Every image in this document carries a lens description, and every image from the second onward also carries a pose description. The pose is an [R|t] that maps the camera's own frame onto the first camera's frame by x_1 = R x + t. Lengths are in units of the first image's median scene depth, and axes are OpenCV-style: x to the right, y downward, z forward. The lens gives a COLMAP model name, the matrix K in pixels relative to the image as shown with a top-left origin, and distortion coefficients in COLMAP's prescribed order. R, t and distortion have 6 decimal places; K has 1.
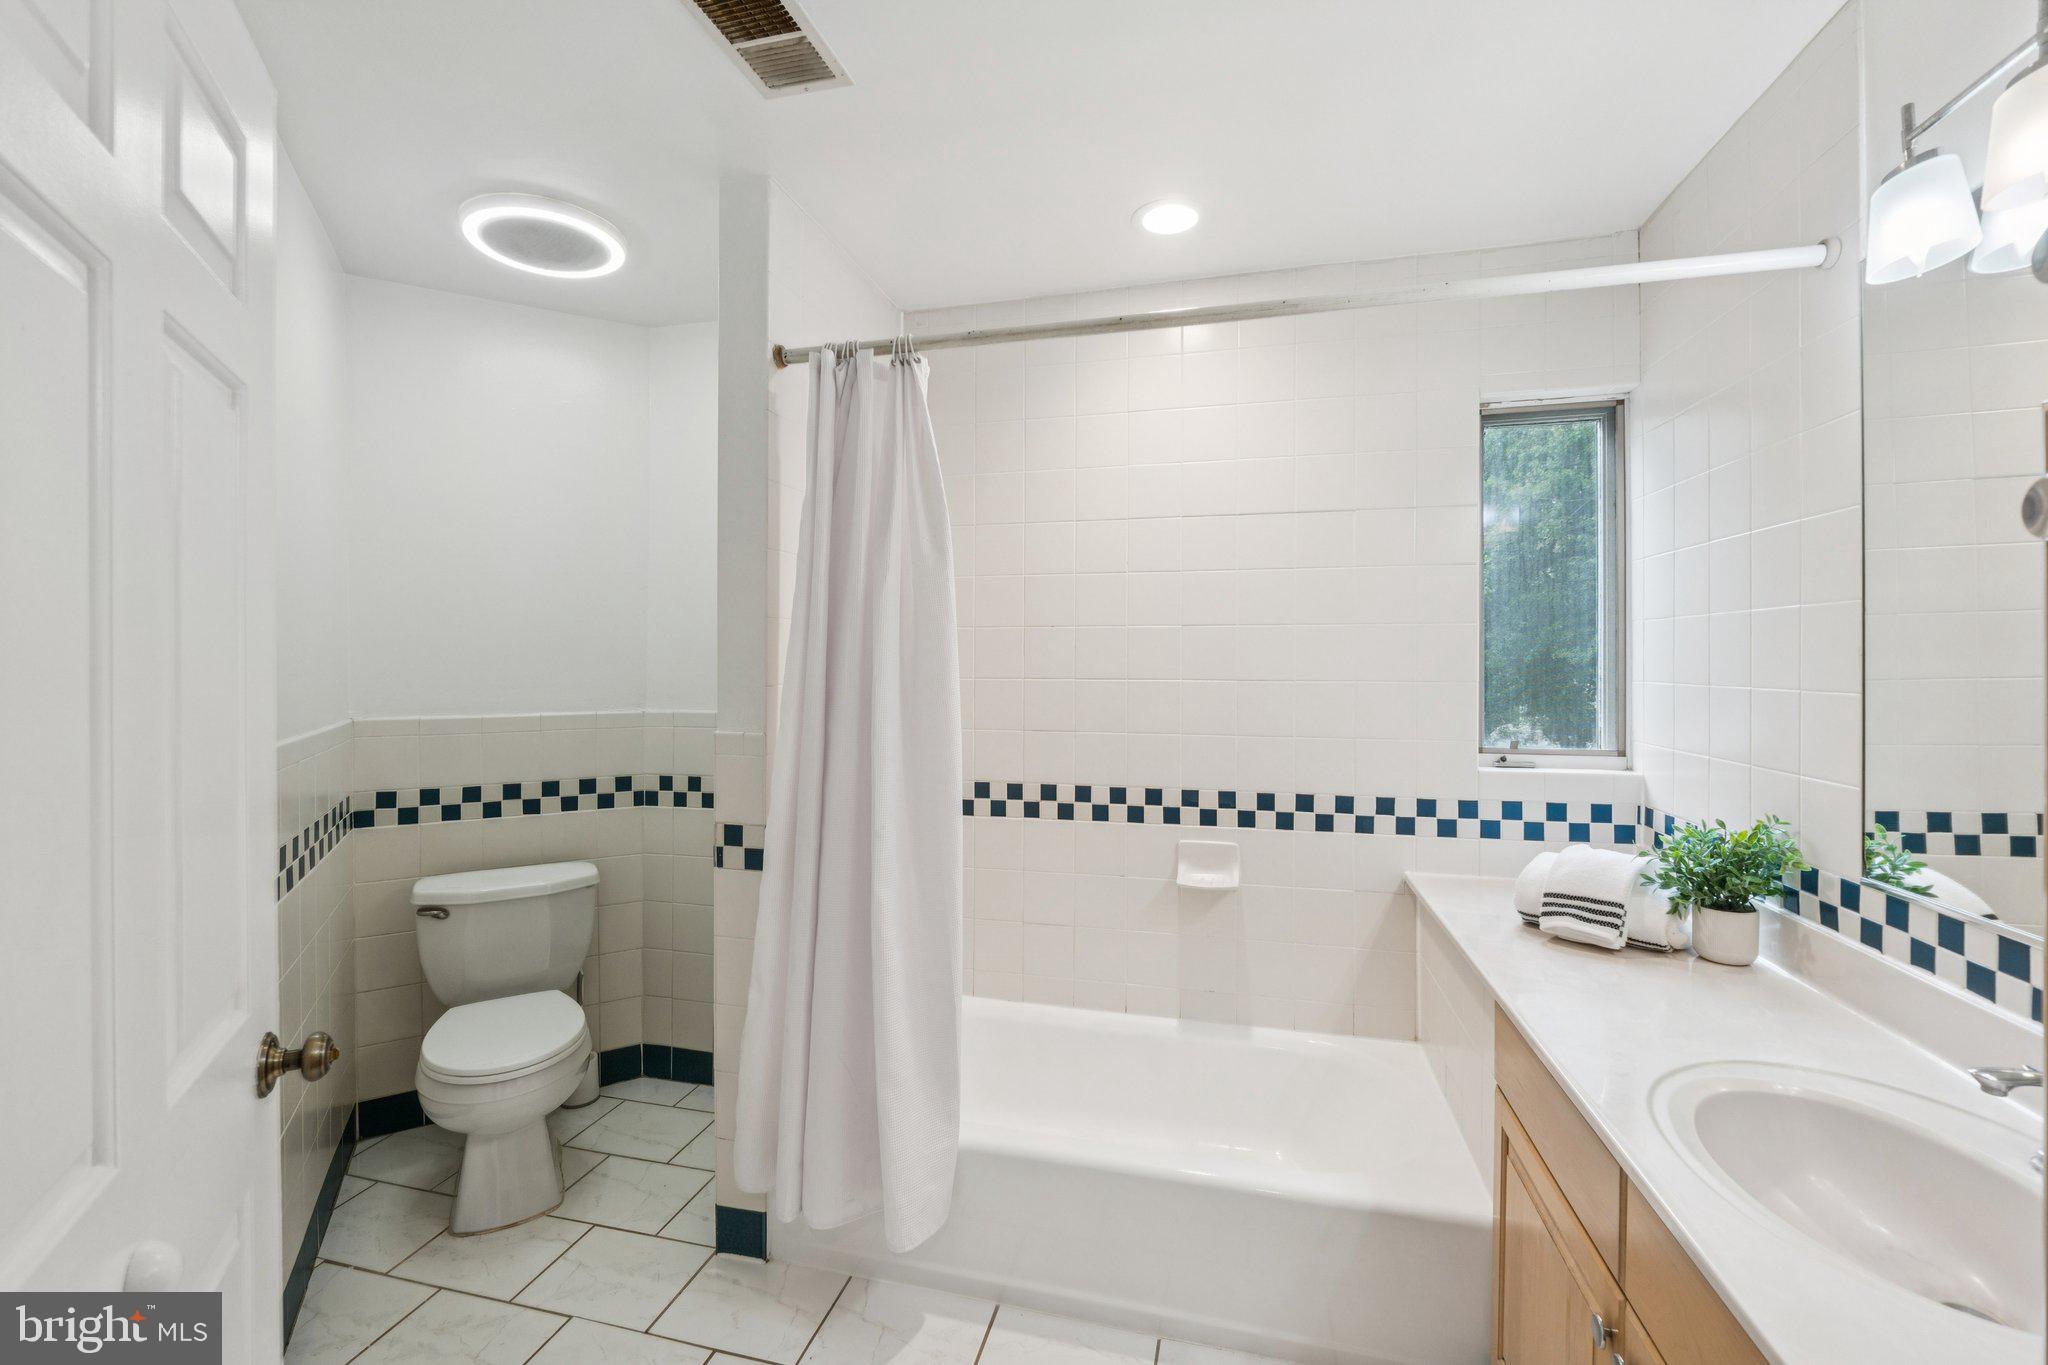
lens RADIAL K [[855.0, 0, 1036.5], [0, 855.0, 665.2], [0, 0, 1]] dist [-0.001360, 0.000216]
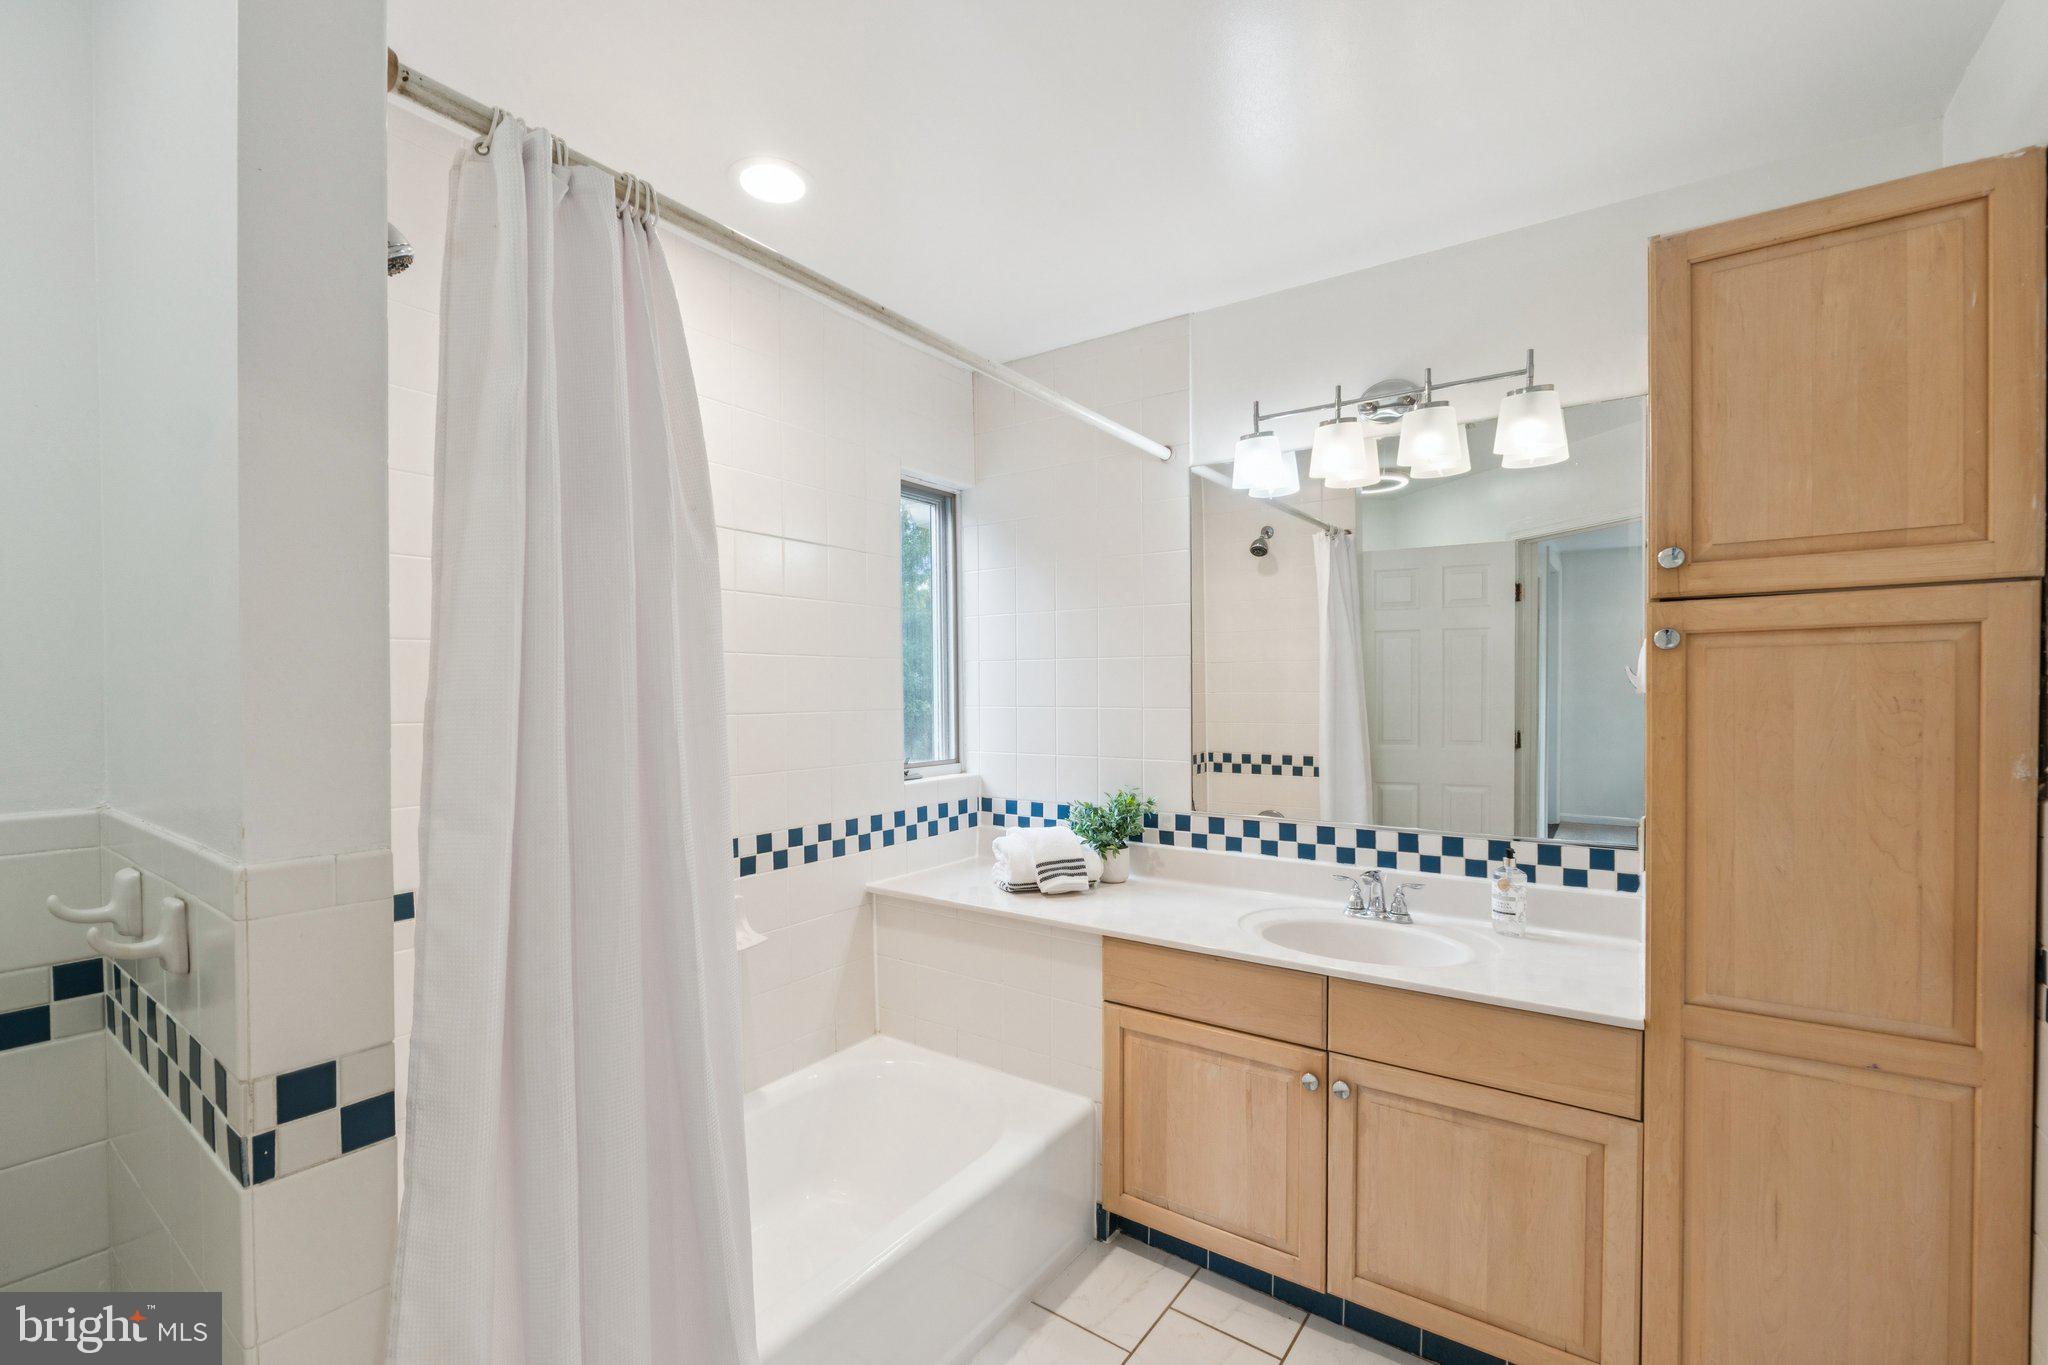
lens RADIAL K [[855.0, 0, 1040.1], [0, 855.0, 695.5], [0, 0, 1]] dist [-0.001360, 0.000216]
pose [[0.369740, -0.008906, 0.929092, -0.622529], [0.007340, 0.999951, 0.006664, -0.007064], [-0.929106, 0.004356, 0.369787, 0.480272]]
